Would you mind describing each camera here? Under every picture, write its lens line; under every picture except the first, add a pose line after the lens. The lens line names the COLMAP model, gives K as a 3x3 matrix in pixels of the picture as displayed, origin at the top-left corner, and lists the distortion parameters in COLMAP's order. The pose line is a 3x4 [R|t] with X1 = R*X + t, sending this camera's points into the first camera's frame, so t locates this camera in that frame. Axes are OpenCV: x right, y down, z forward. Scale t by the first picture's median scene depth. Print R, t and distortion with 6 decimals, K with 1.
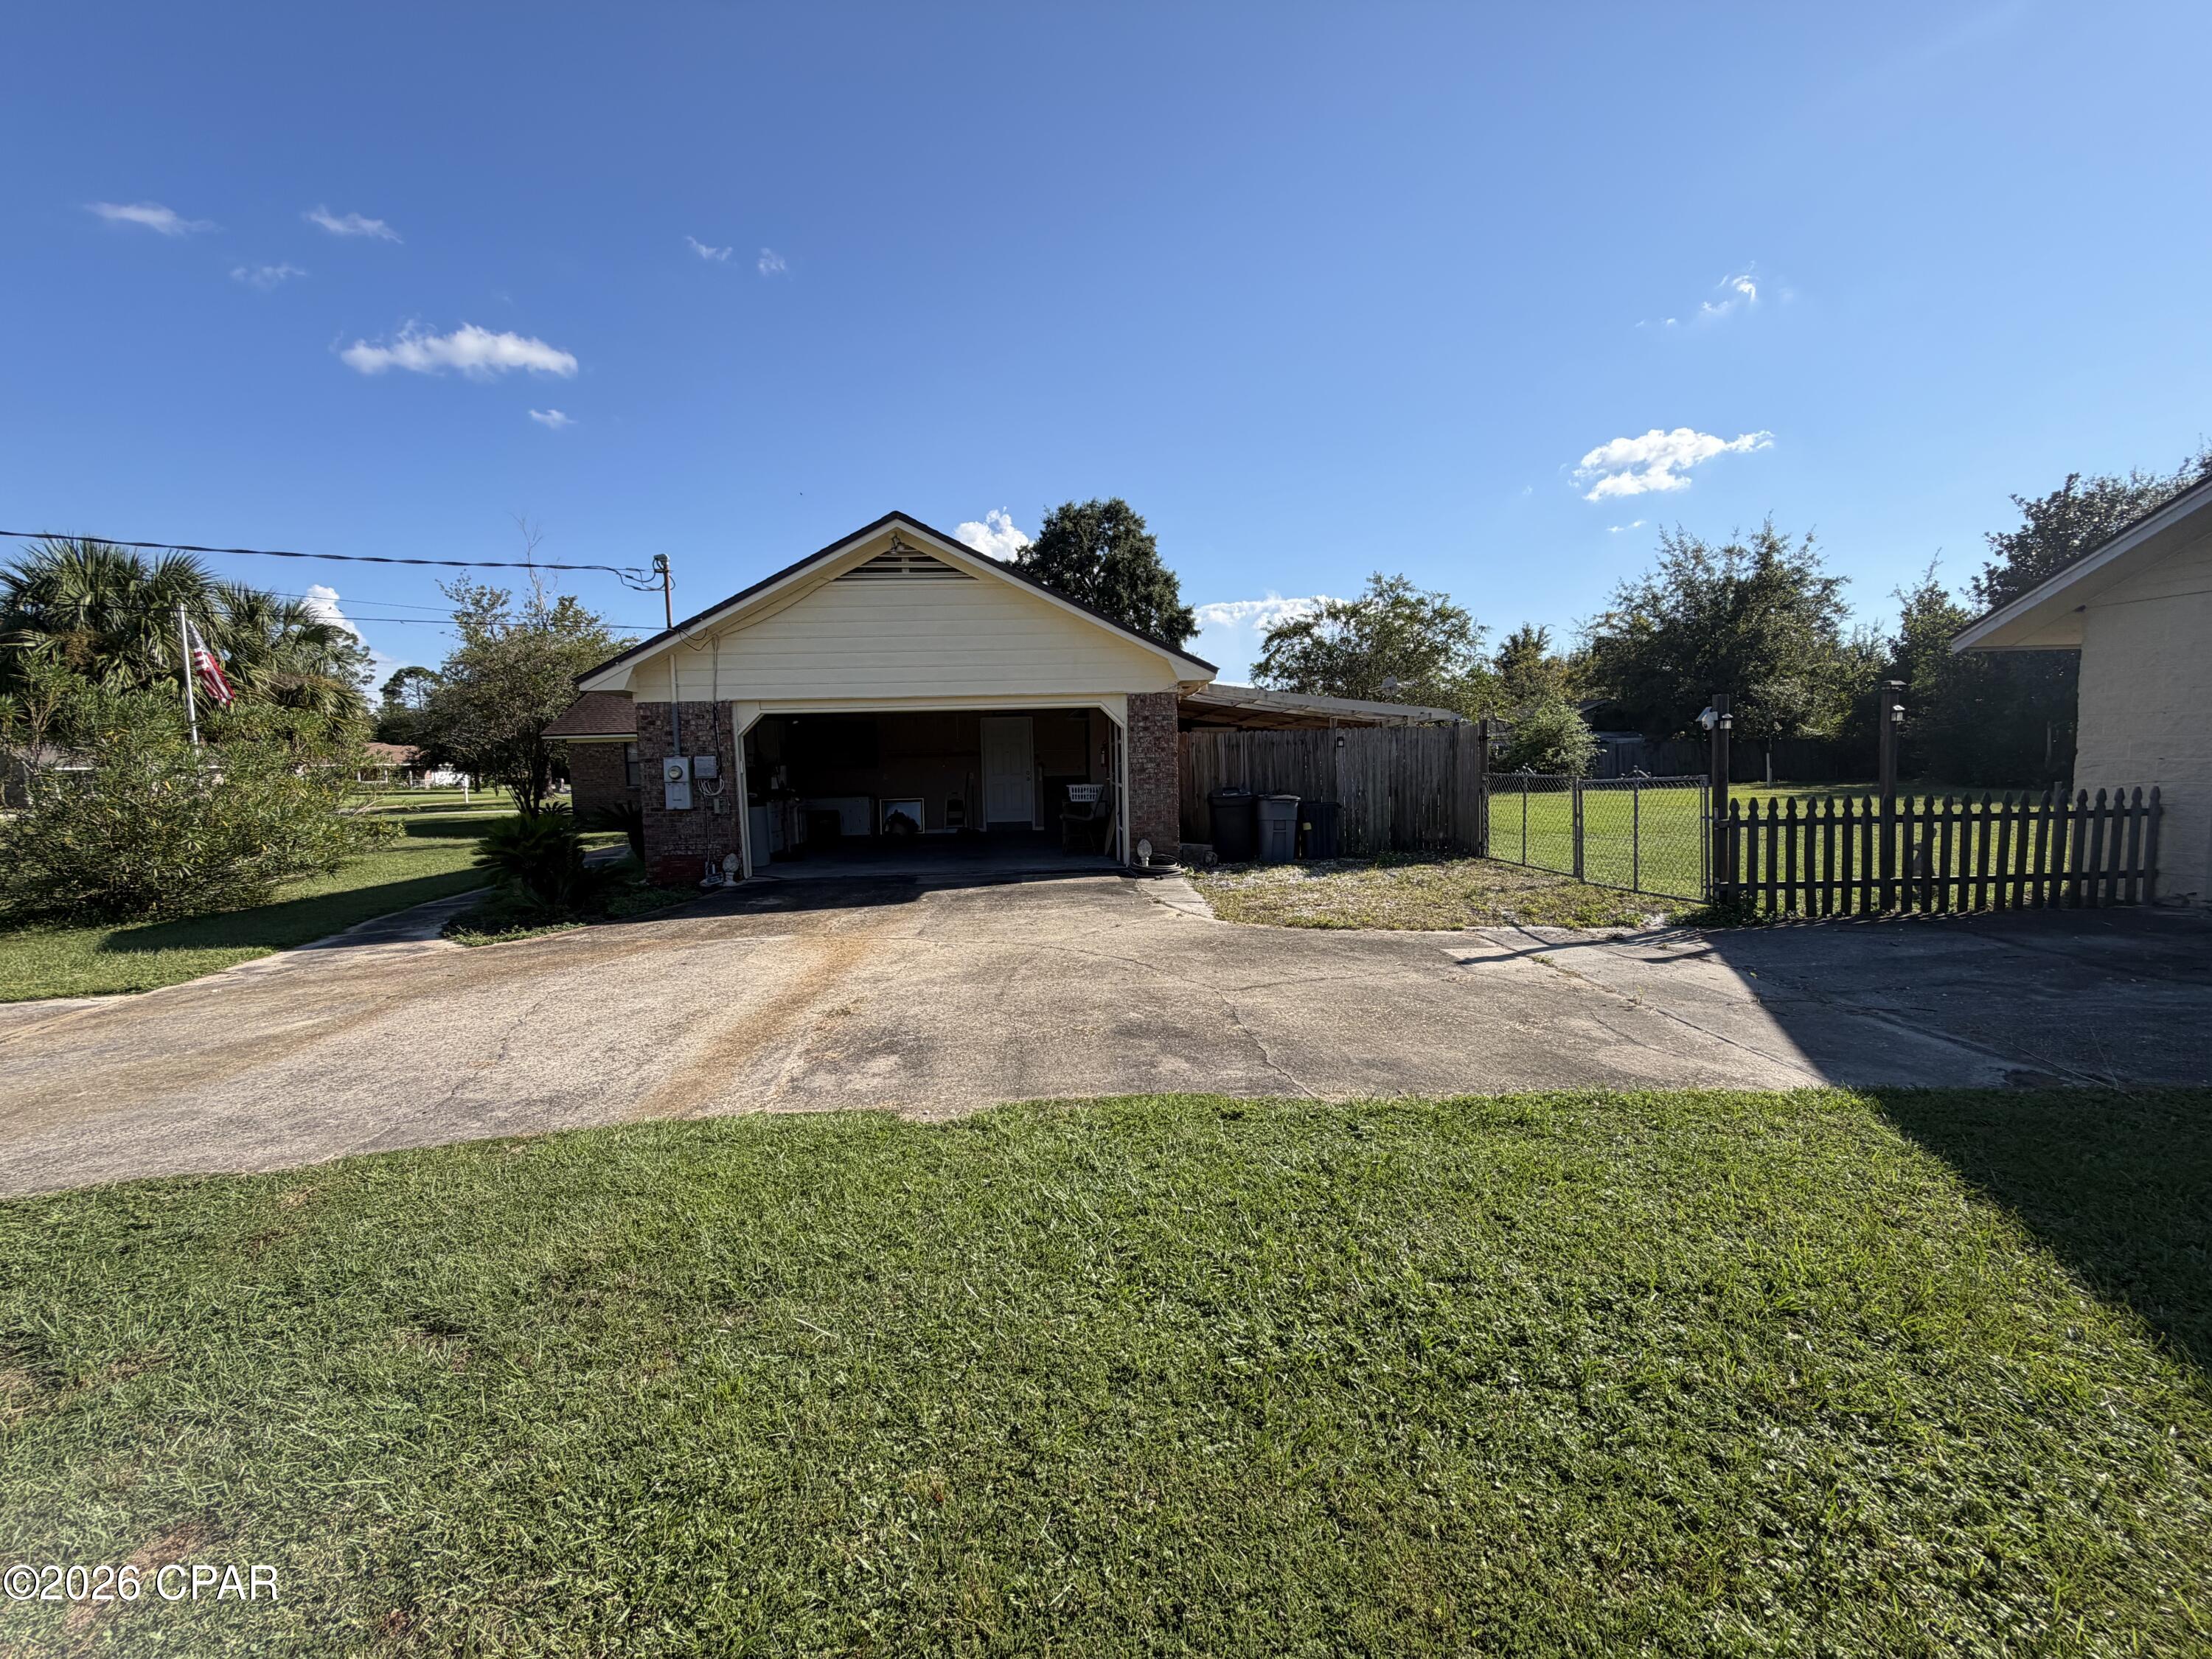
lens RADIAL K [[879.4, 0, 1101.8], [0, 879.4, 828.7], [0, 0, 1]] dist [0.002900, 0.000209]
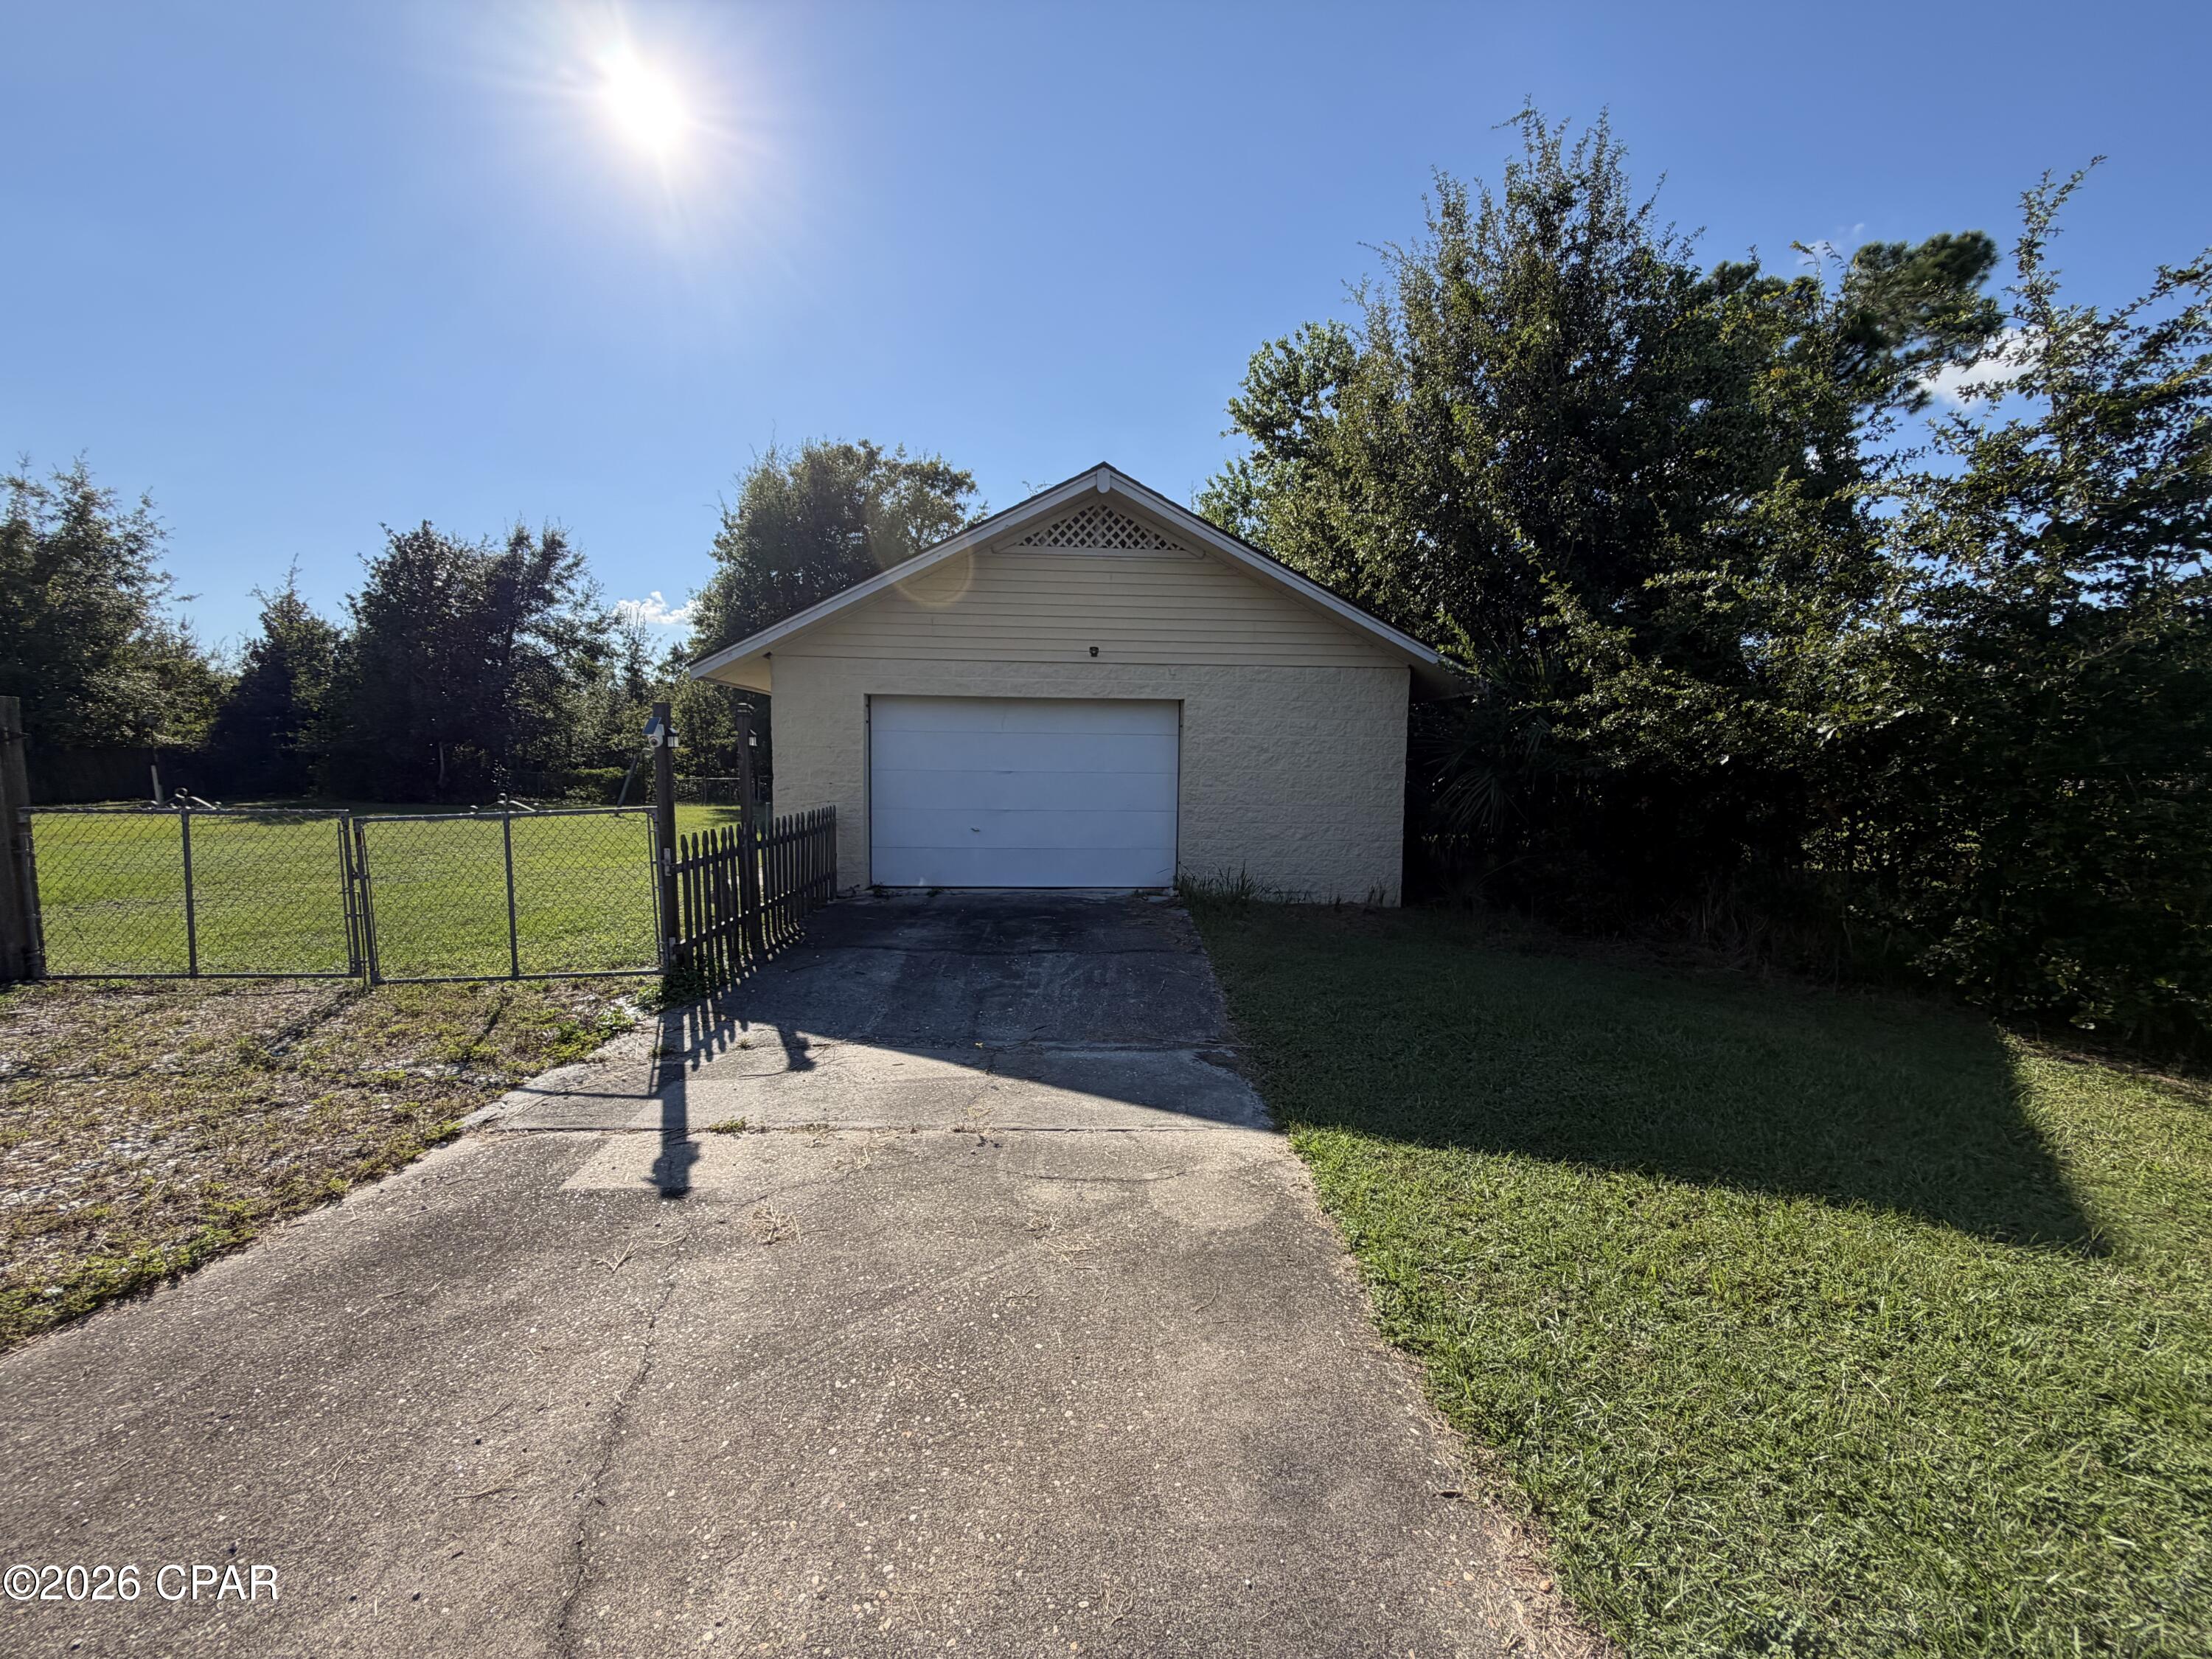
lens RADIAL K [[879.4, 0, 1101.8], [0, 879.4, 828.7], [0, 0, 1]] dist [0.002900, 0.000209]
pose [[0.015699, -0.053420, 0.998449, -0.016740], [0.068754, 0.996266, 0.052222, -0.013653], [-0.997510, 0.067828, 0.019313, 0.149269]]
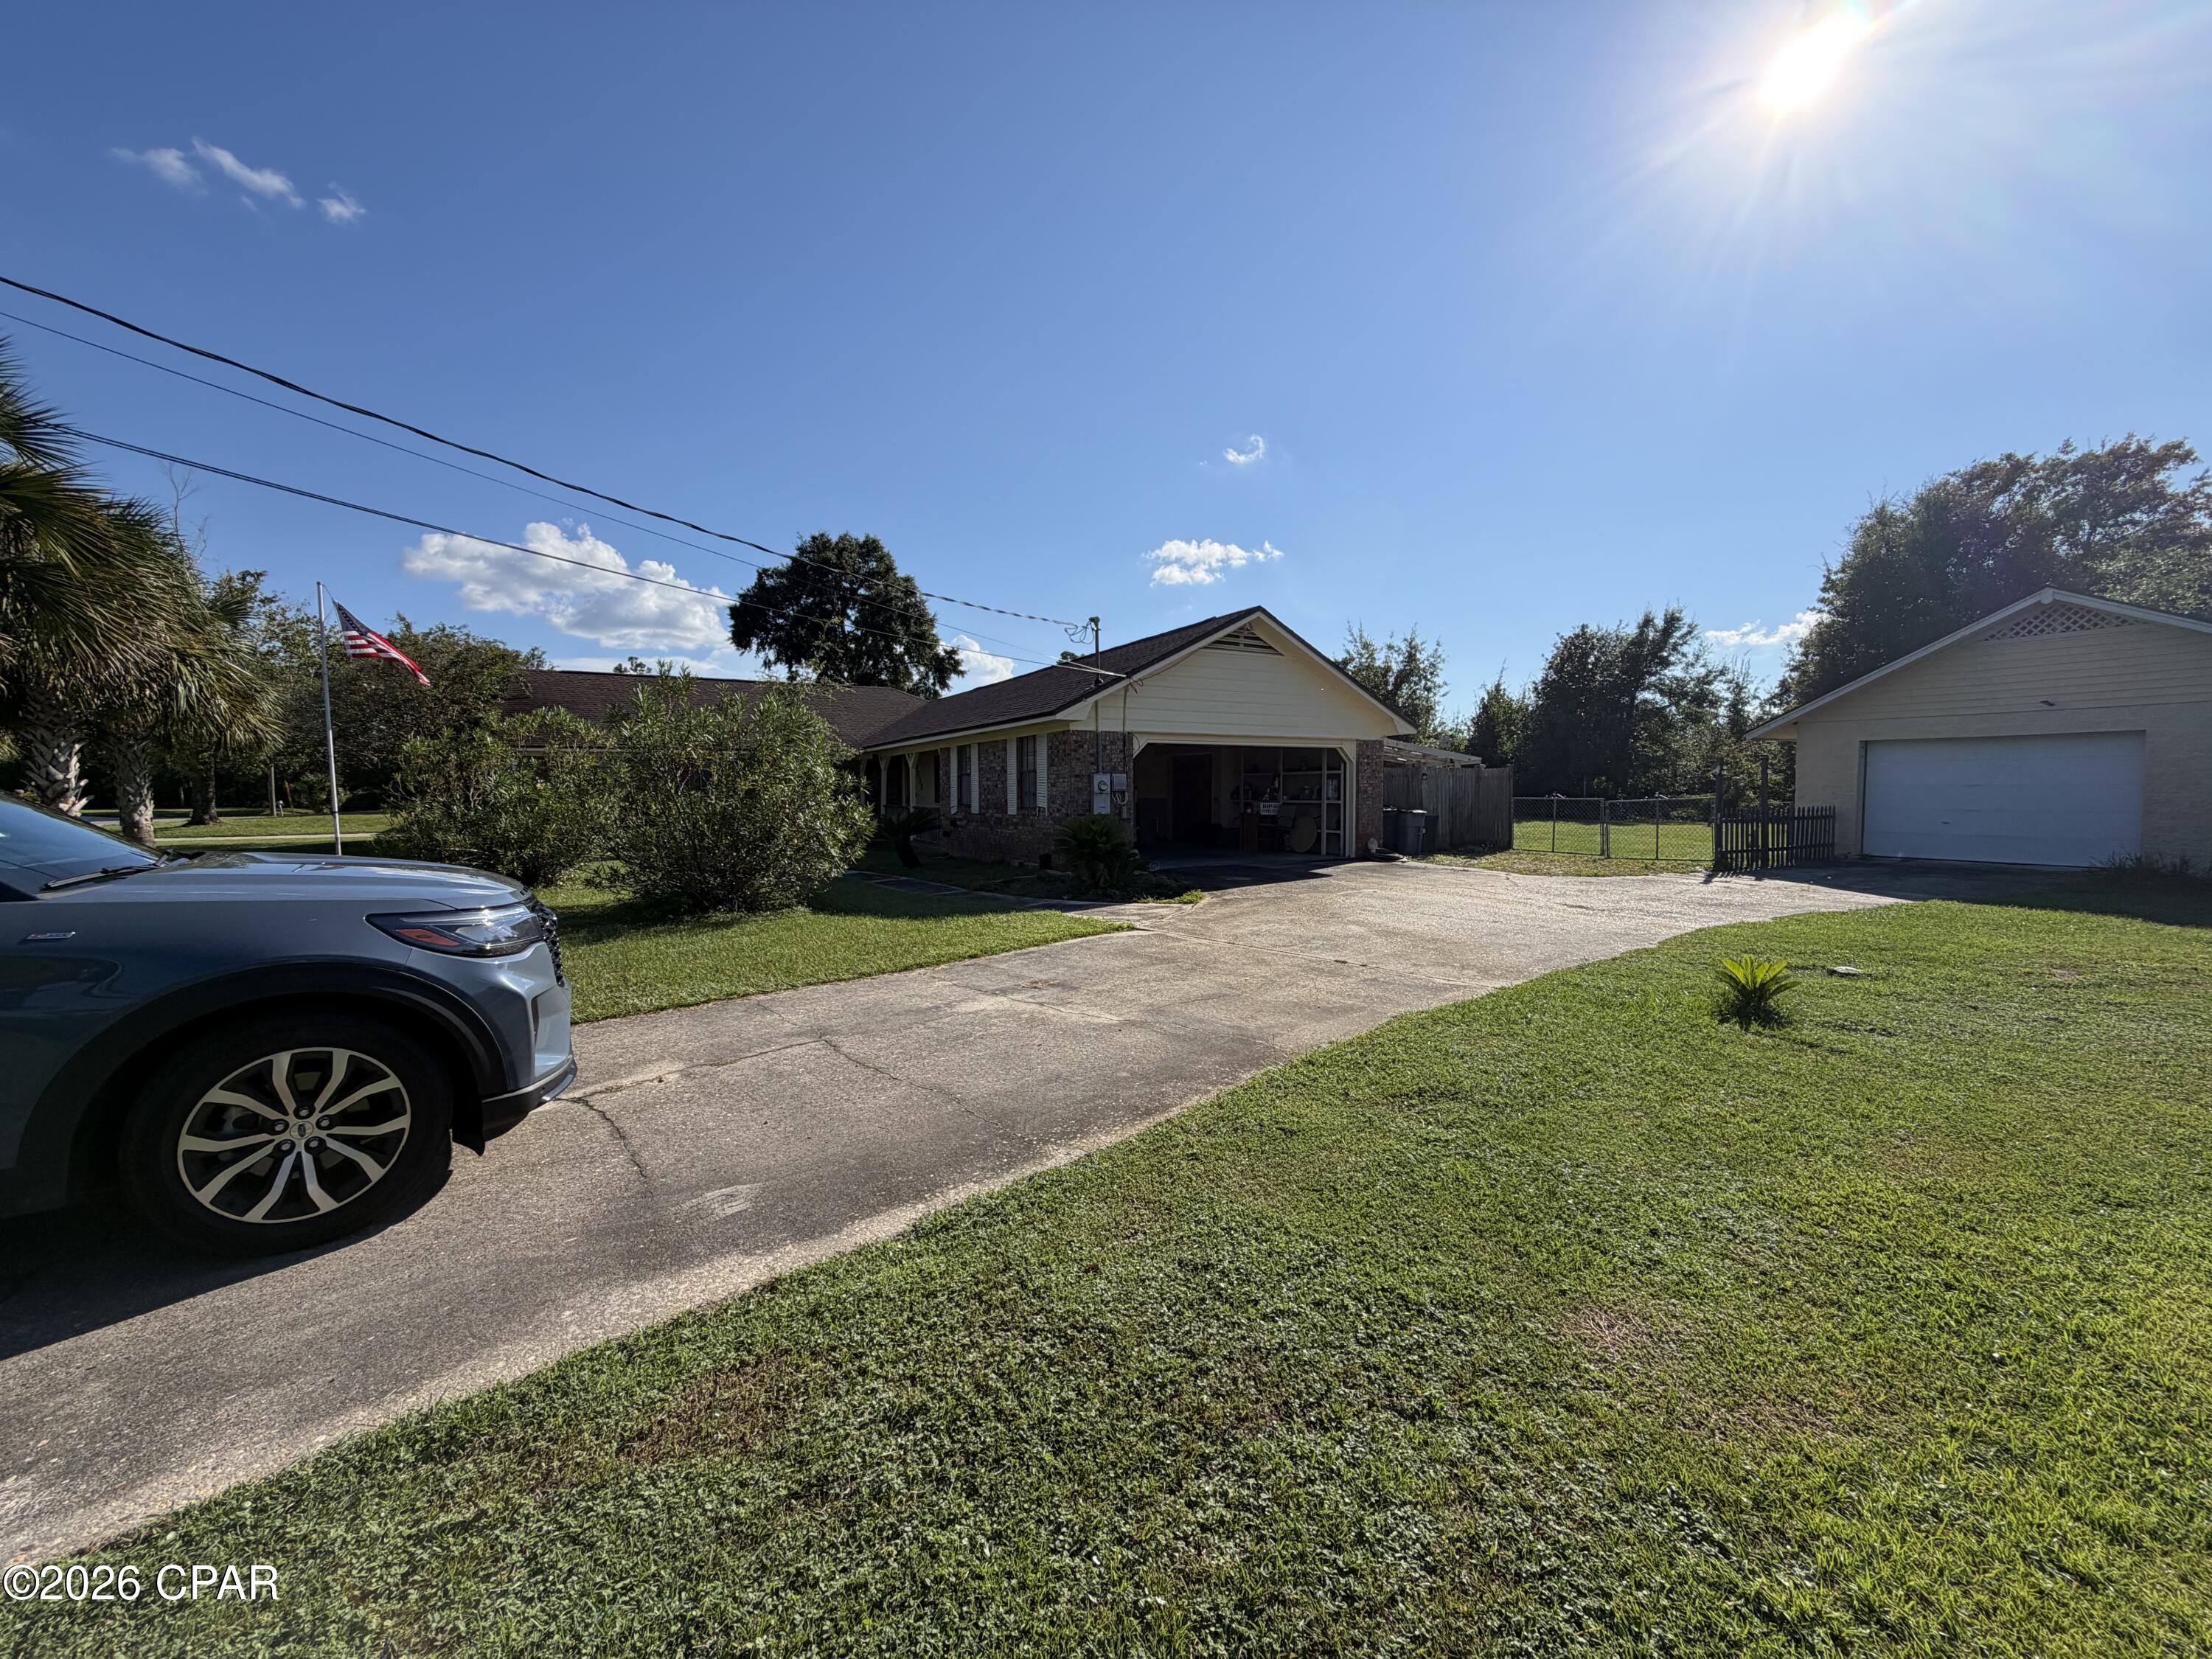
lens RADIAL K [[879.4, 0, 1101.8], [0, 879.4, 828.7], [0, 0, 1]] dist [0.002900, 0.000209]
pose [[0.904323, 0.001486, 0.426846, -0.361652], [0.015893, 0.999183, -0.037151, 0.016436], [-0.426553, 0.040380, 0.903561, -0.055641]]
